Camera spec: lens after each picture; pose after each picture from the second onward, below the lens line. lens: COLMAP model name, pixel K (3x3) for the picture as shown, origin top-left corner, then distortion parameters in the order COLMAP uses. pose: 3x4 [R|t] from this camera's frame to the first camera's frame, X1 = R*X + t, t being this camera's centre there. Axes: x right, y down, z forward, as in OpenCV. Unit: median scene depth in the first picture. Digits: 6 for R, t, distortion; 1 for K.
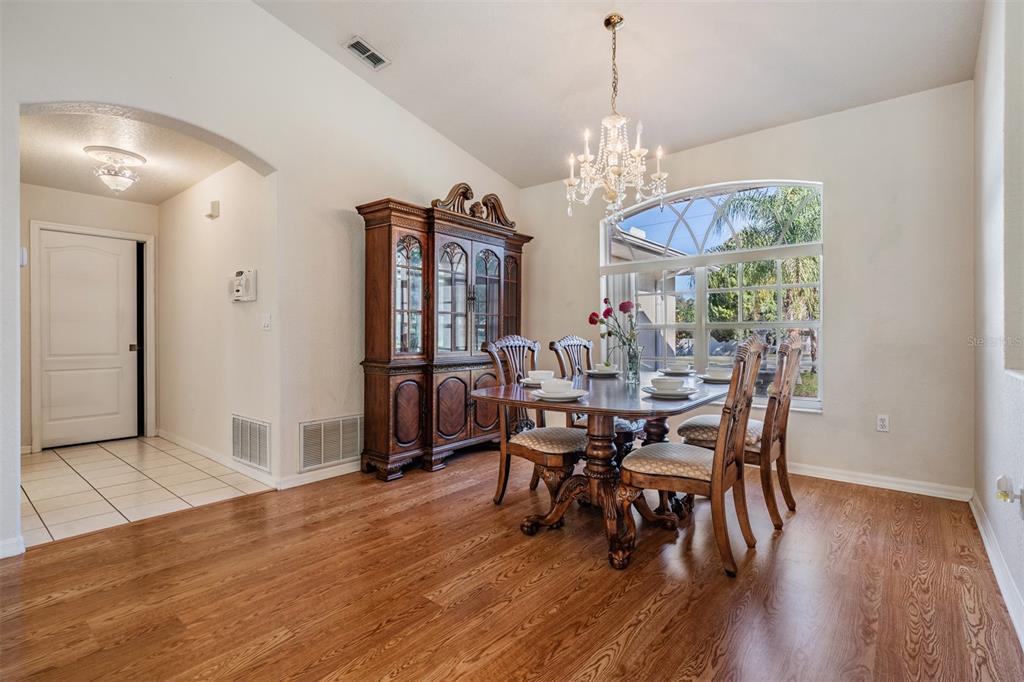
lens RADIAL K [[483.0, 0, 511.8], [0, 483.0, 331.4], [0, 0, 1]] dist [-0.000481, -0.000035]
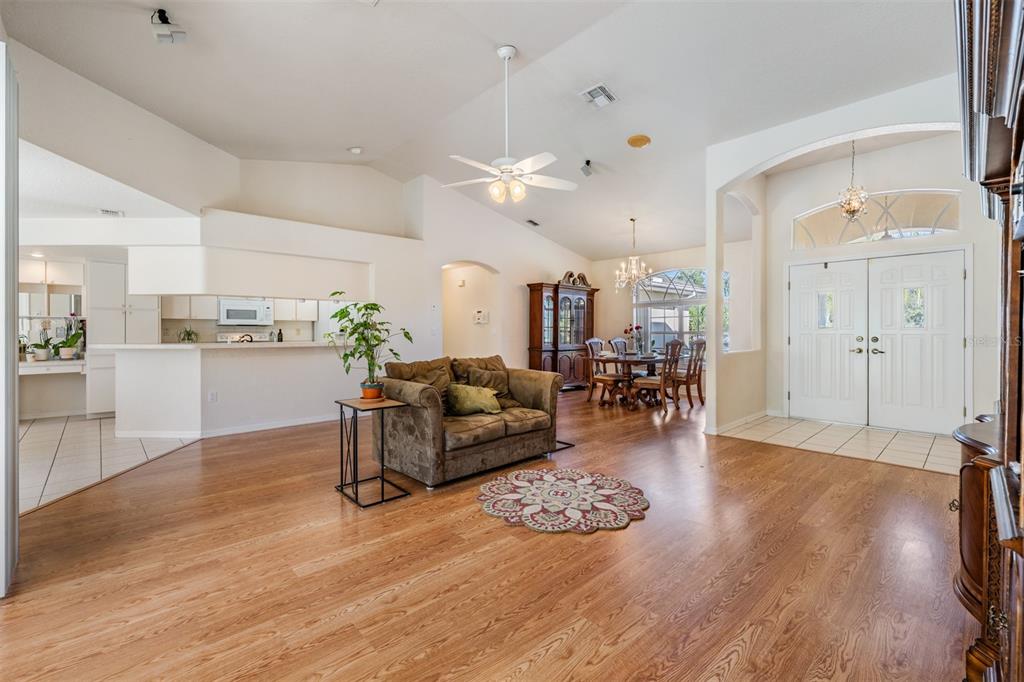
lens RADIAL K [[439.9, 0, 511.1], [0, 439.9, 332.4], [0, 0, 1]] dist [-0.000283, -0.000113]
pose [[0.991597, 0.002105, -0.129352, -0.115614], [-0.001234, 0.999976, 0.006811, -0.031285], [0.129363, -0.006594, 0.991575, -1.198335]]
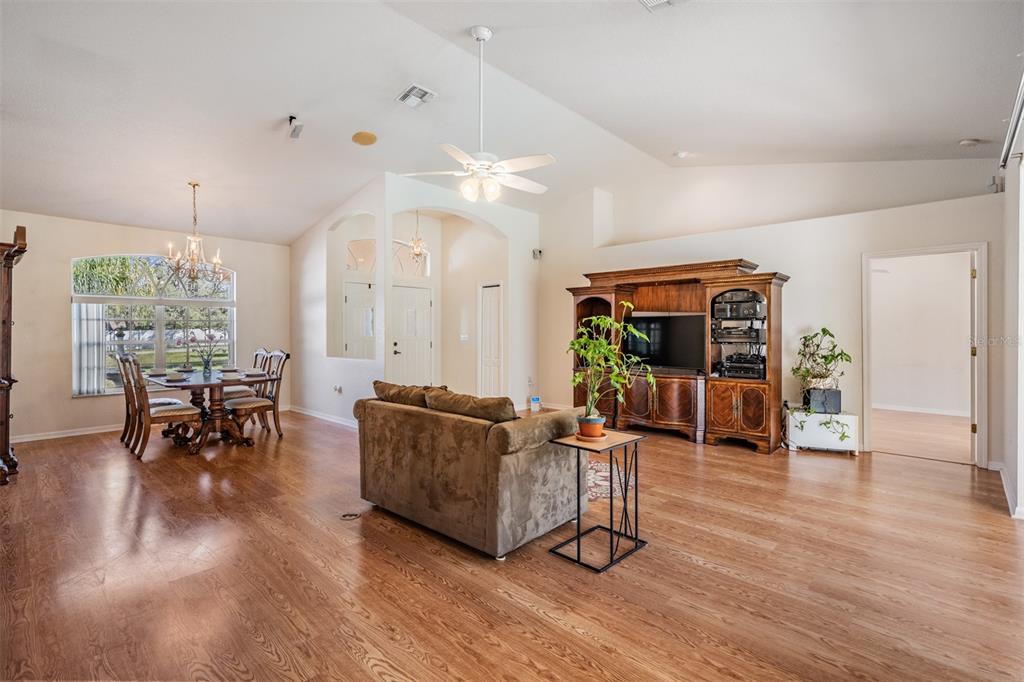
lens RADIAL K [[478.2, 0, 511.2], [0, 478.2, 332.3], [0, 0, 1]] dist [-0.001223, -0.000179]
pose [[0.062692, -0.000775, 0.998033, -1.265404], [-0.001310, 0.999999, 0.000859, -0.056316], [-0.998032, -0.001361, 0.062691, -0.287110]]
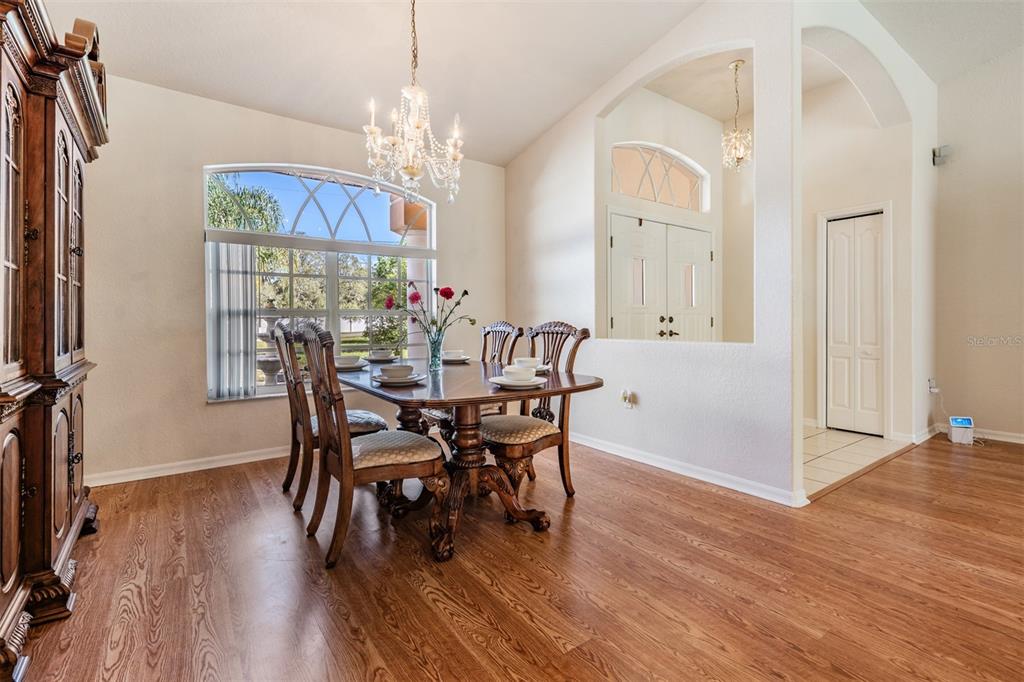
lens RADIAL K [[467.7, 0, 517.6], [0, 467.7, 322.4], [0, 0, 1]] dist [0.001916, 0.000105]
pose [[0.244293, -0.001319, 0.969701, -0.495456], [-0.000133, 0.999999, 0.001393, 0.006063], [-0.969701, -0.000469, 0.244293, 0.470367]]
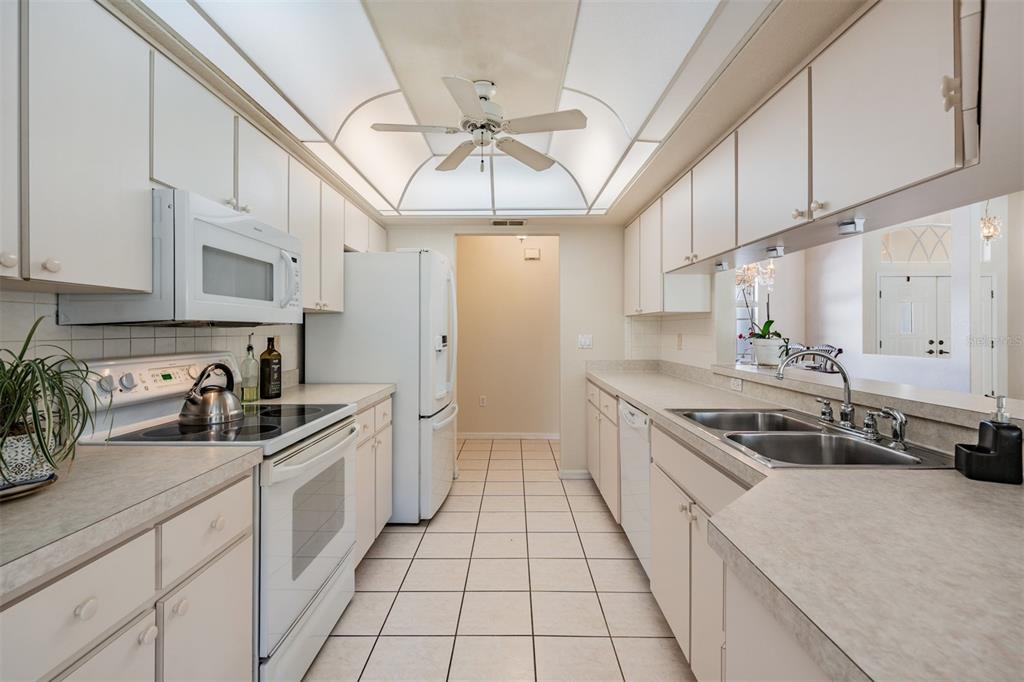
lens RADIAL K [[450.8, 0, 510.8], [0, 450.8, 328.9], [0, 0, 1]] dist [0.001316, -0.000173]
pose [[0.779070, 0.004933, 0.626917, -1.603692], [-0.003998, 0.999988, -0.002900, -0.042431], [-0.626924, -0.000247, 0.779081, 0.047143]]
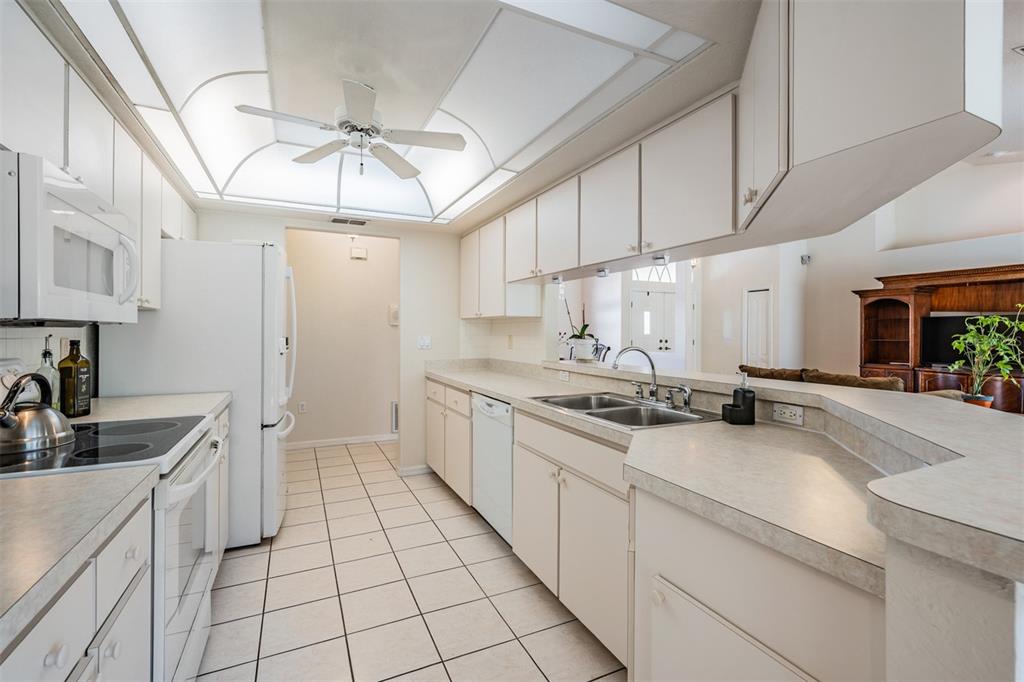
lens RADIAL K [[451.4, 0, 510.4], [0, 451.4, 332.1], [0, 0, 1]] dist [-0.000568, -0.000090]
pose [[0.425746, 0.003467, 0.904836, -1.715899], [-0.006522, 0.999978, -0.000763, -0.042745], [-0.904819, -0.005577, 0.425760, 0.096502]]
